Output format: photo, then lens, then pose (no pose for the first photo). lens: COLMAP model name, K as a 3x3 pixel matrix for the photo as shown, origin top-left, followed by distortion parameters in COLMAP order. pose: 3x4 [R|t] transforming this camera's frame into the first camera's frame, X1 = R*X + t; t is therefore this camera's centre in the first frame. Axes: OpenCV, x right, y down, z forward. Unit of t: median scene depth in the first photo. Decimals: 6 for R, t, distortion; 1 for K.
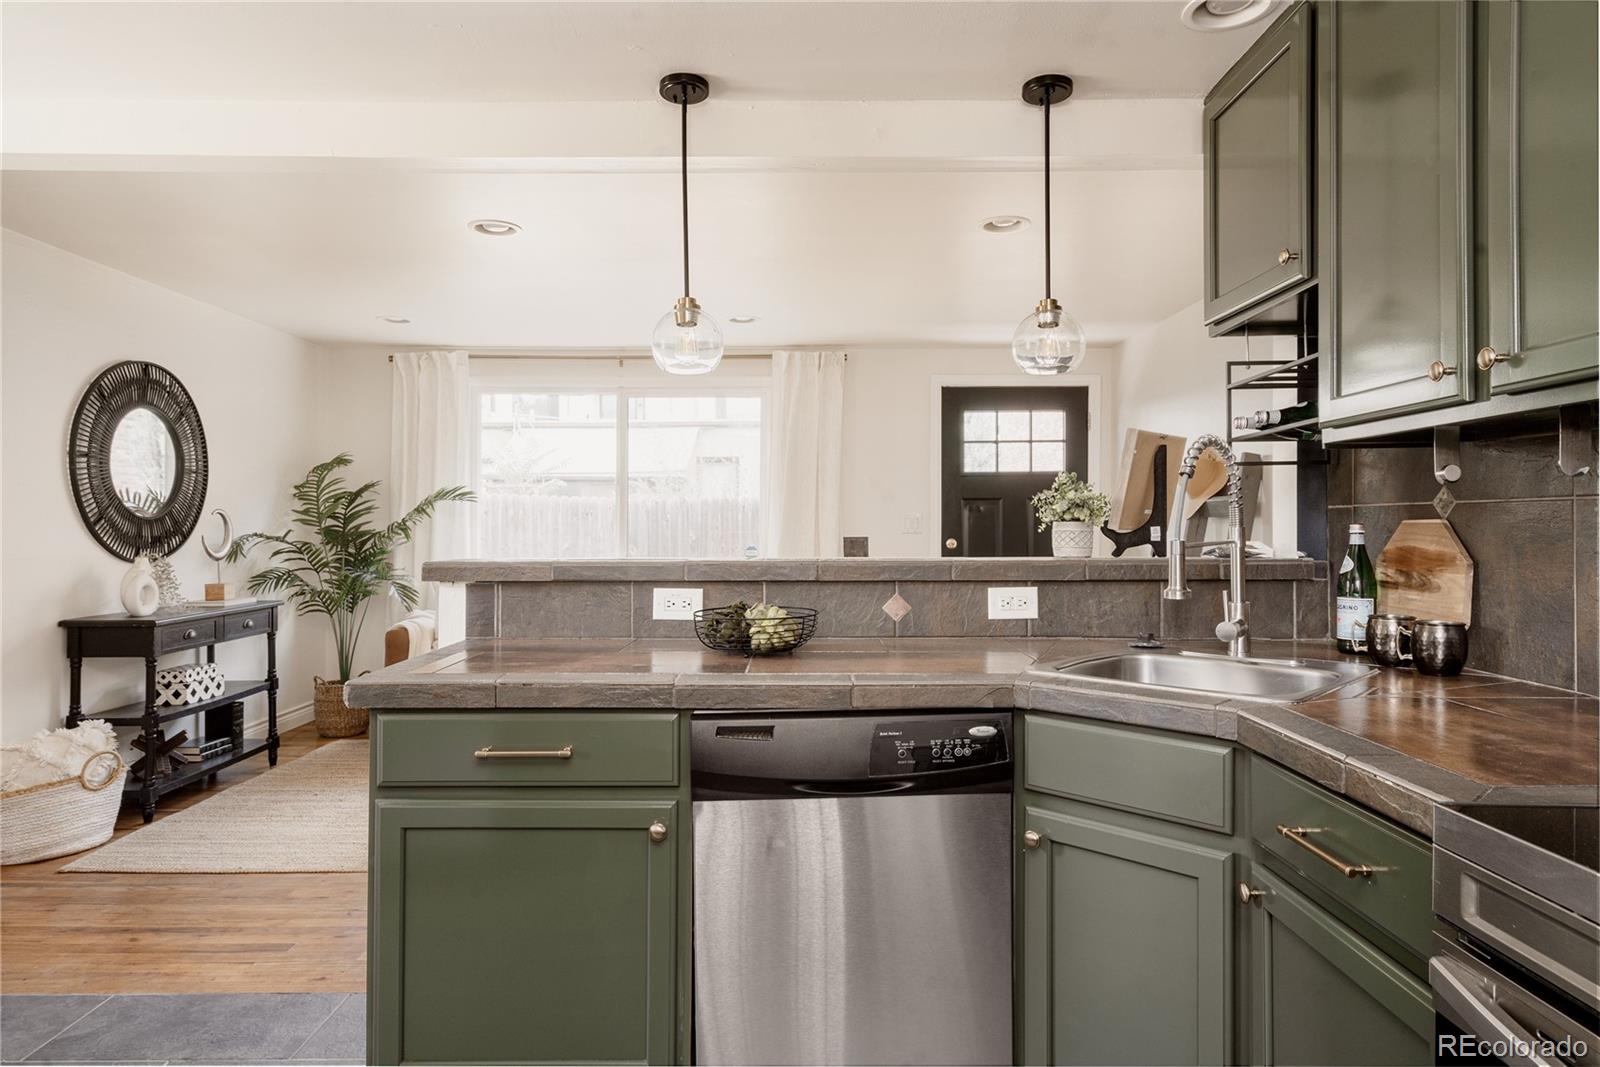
lens RADIAL K [[943.3, 0, 786.2], [0, 943.3, 518.7], [0, 0, 1]] dist [-0.005336, 0.004660]
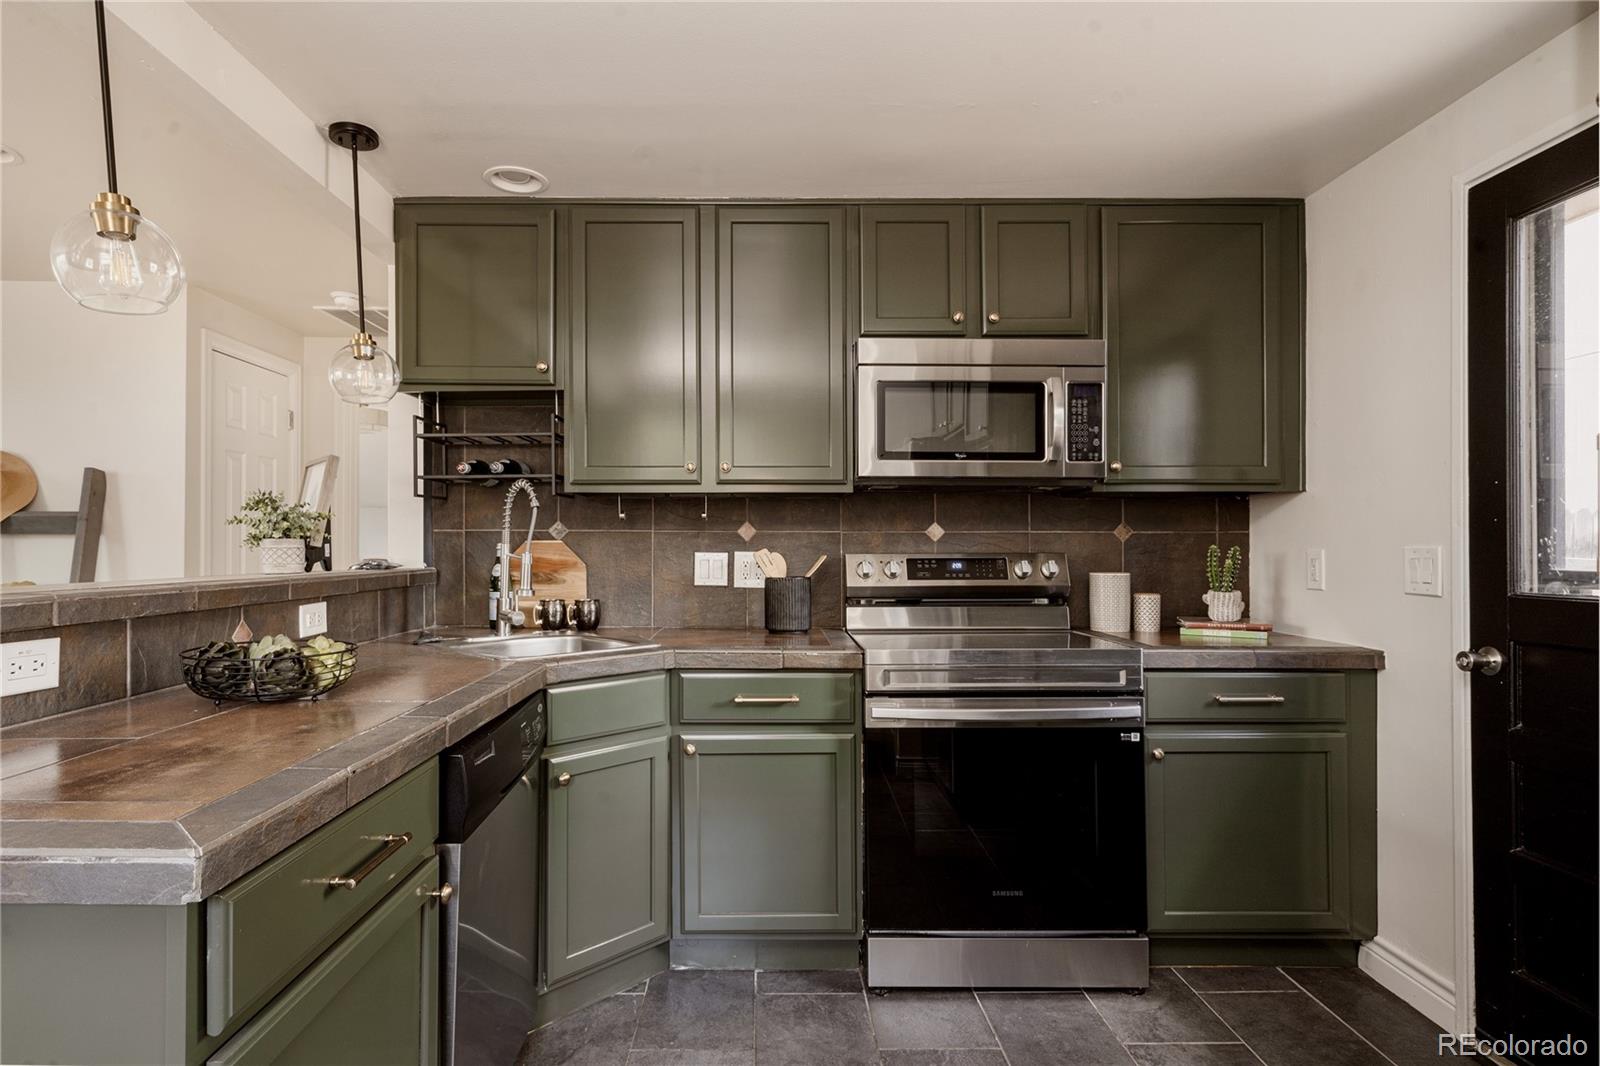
lens RADIAL K [[860.0, 0, 777.3], [0, 860.0, 547.0], [0, 0, 1]] dist [0.005278, 0.002392]
pose [[-0.021297, 0.001632, 0.999772, -0.399566], [-0.009966, 0.999949, -0.001844, 0.005429], [-0.999724, -0.010003, -0.021279, 0.306133]]
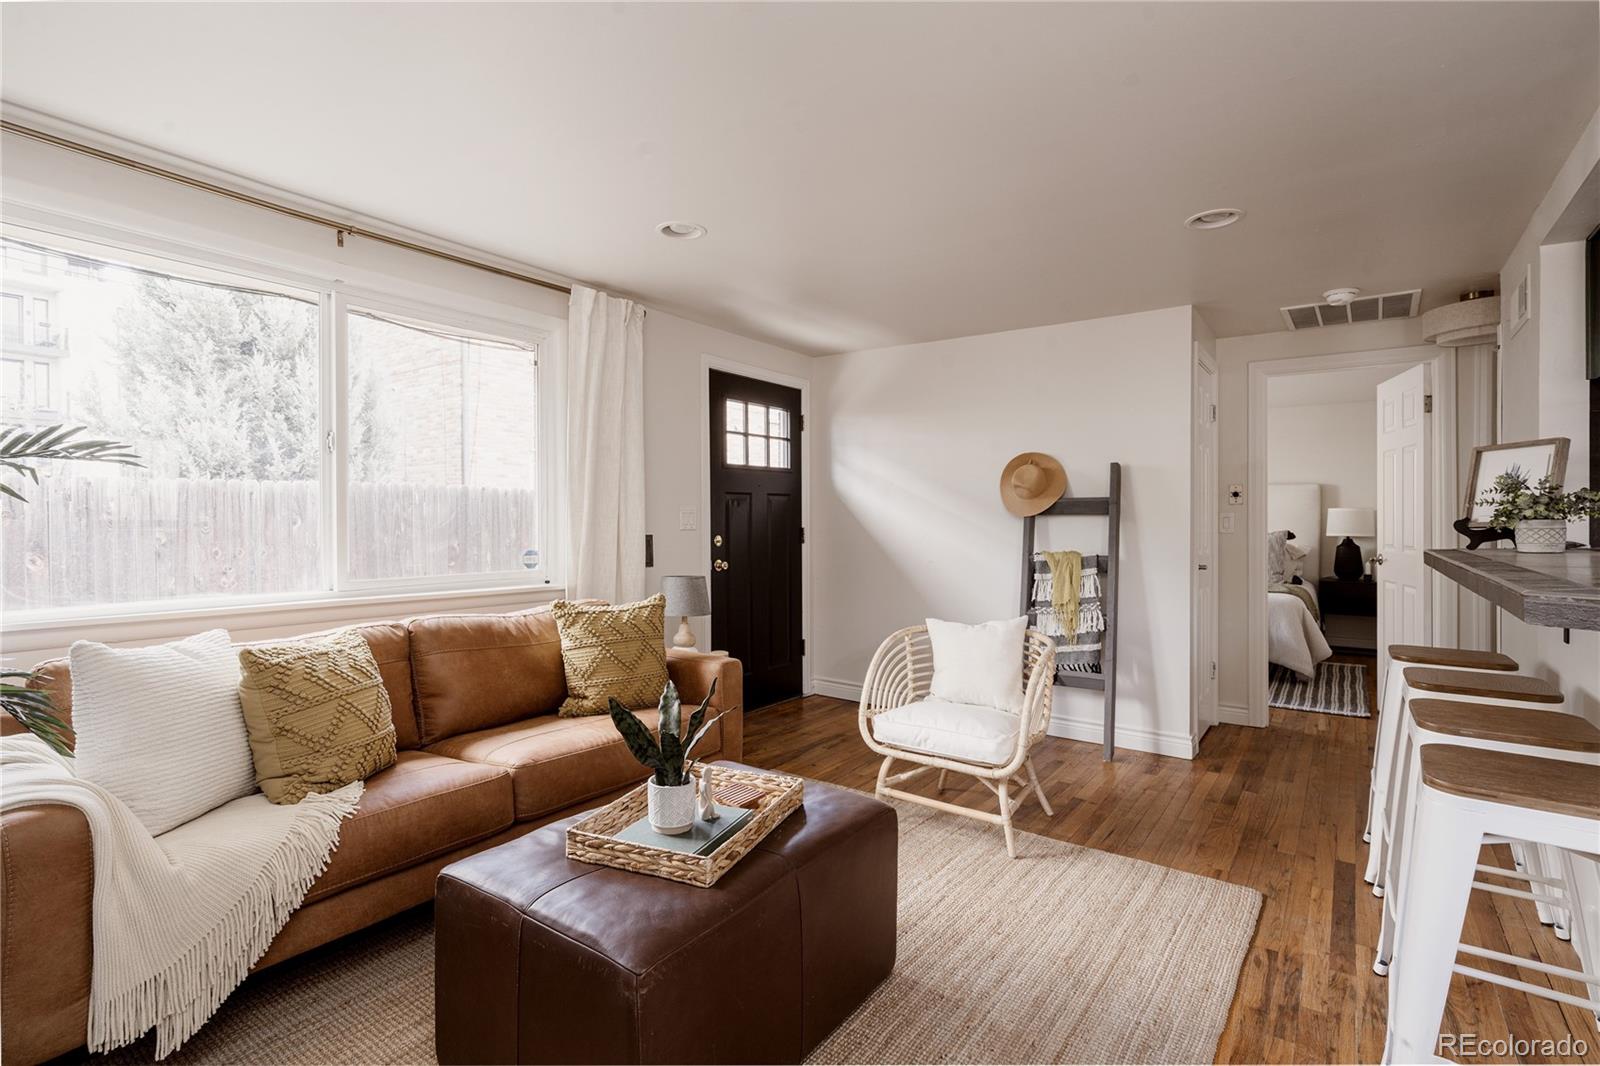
lens RADIAL K [[792.0, 0, 741.2], [0, 792.0, 511.1], [0, 0, 1]] dist [-0.004930, 0.003909]
pose [[0.611556, 0.010375, 0.791133, -0.612957], [-0.007572, 0.999945, -0.007260, 0.004390], [-0.791165, -0.001551, 0.611601, 0.735009]]
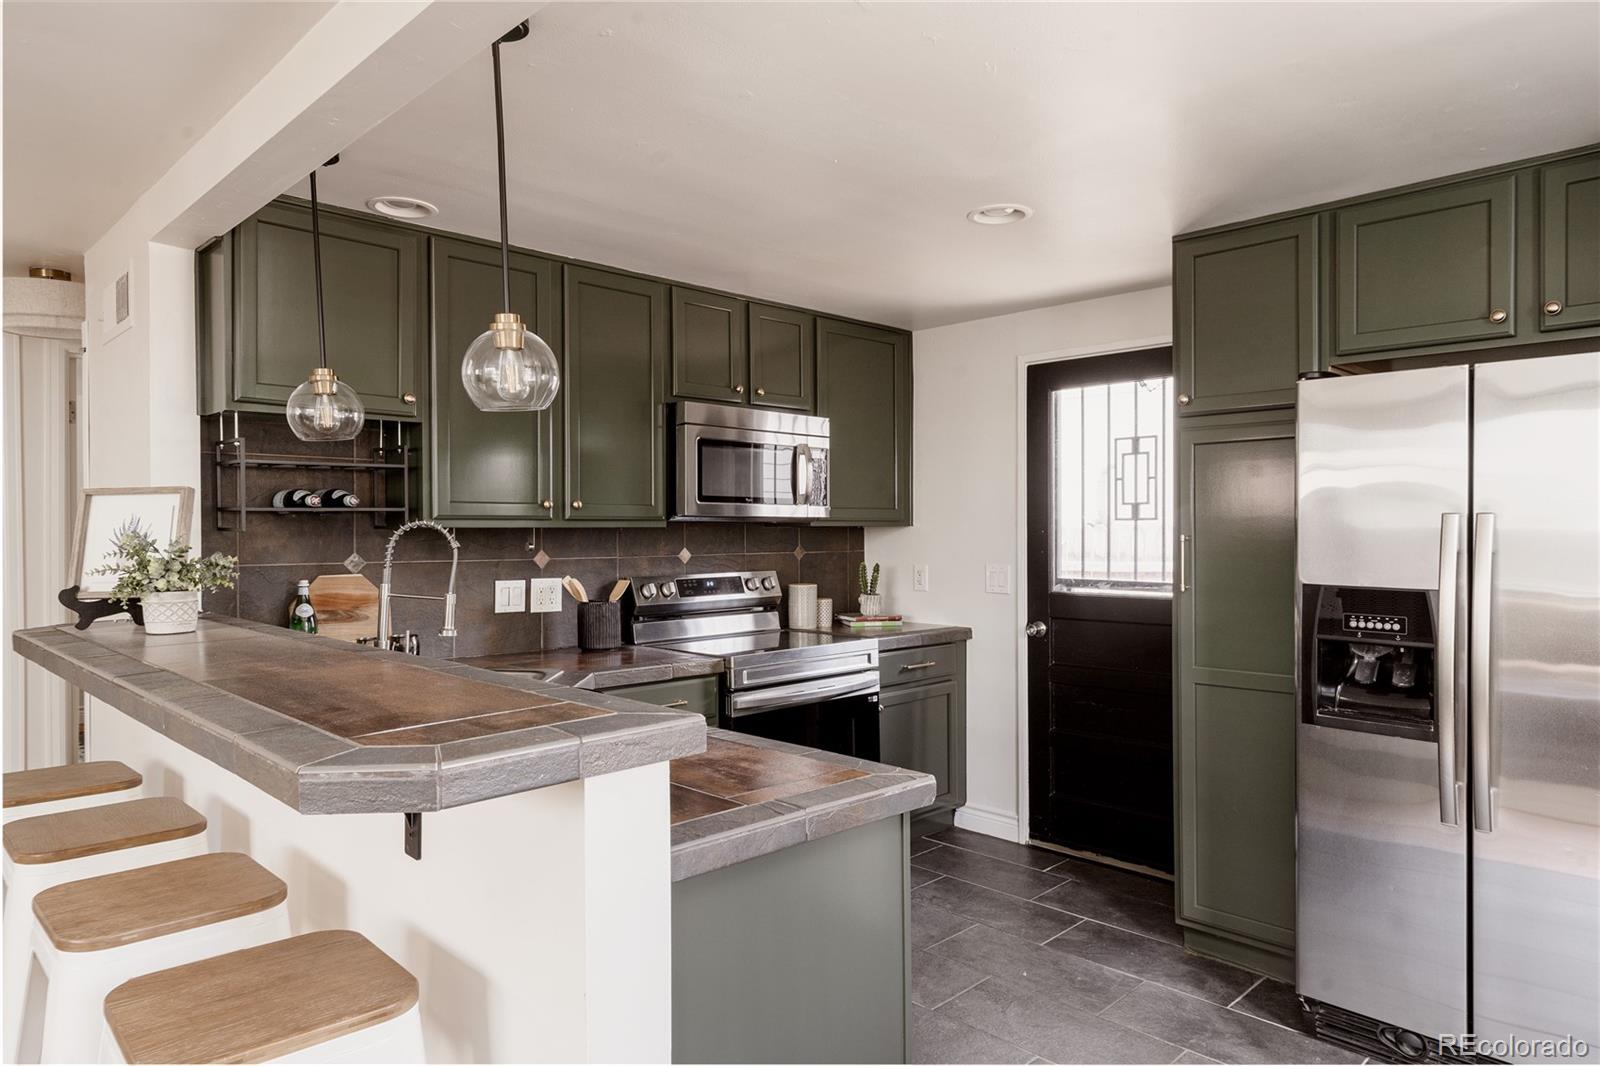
lens RADIAL K [[984.6, 0, 826.7], [0, 984.6, 540.3], [0, 0, 1]] dist [0.012631, -0.001281]
pose [[-0.719476, -0.005635, 0.694494, -0.468112], [-0.003191, 0.999983, 0.004808, -0.030806], [-0.694510, 0.001243, -0.719482, 0.774603]]
